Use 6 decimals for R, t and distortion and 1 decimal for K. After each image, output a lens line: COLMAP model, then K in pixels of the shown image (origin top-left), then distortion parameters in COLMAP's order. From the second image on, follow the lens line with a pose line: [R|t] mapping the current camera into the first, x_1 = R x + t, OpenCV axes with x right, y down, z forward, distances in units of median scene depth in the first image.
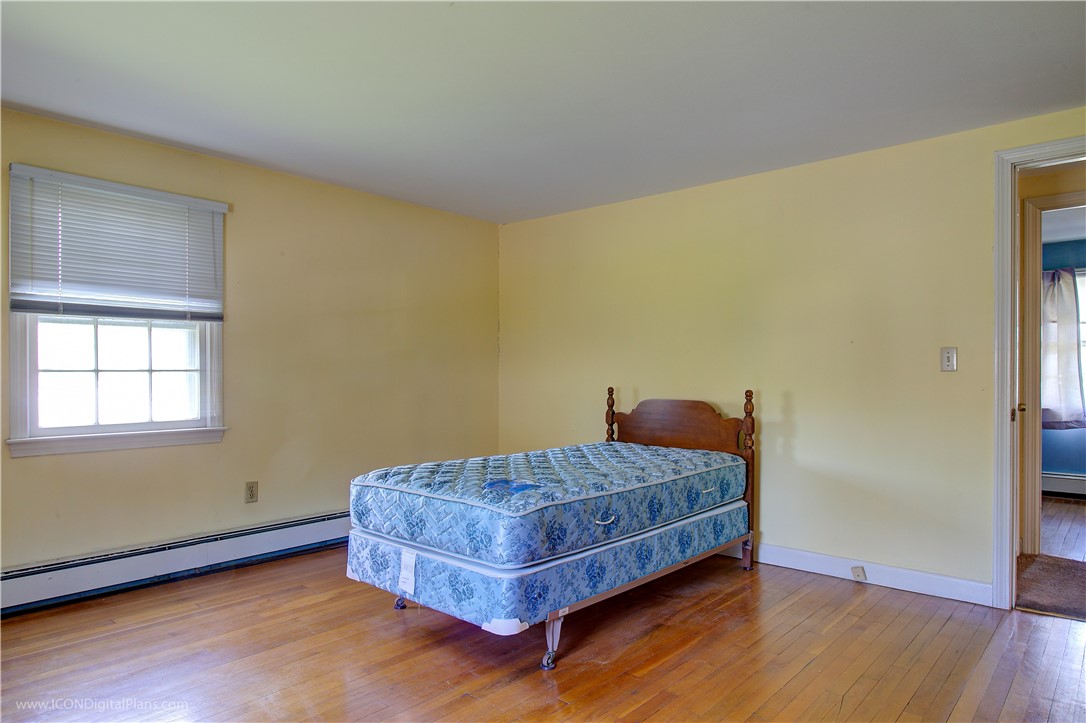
lens RADIAL K [[658.0, 0, 543.0], [0, 658.0, 361.5], [0, 0, 1]] dist [-0.004332, -0.001370]
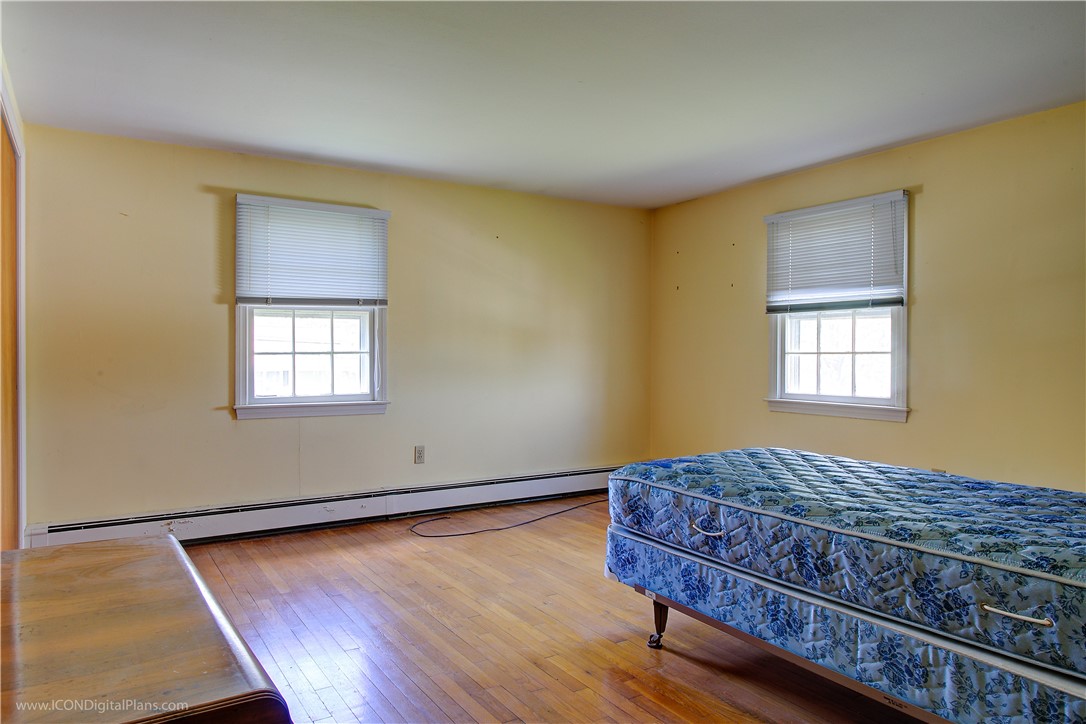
lens RADIAL K [[671.0, 0, 543.0], [0, 671.0, 362.0], [0, 0, 1]] dist [-0.003181, -0.000200]
pose [[-0.231305, 0.011004, -0.972819, 0.829144], [0.011825, 0.999894, 0.008499, 0.016374], [0.972809, -0.009538, -0.231410, 0.856284]]
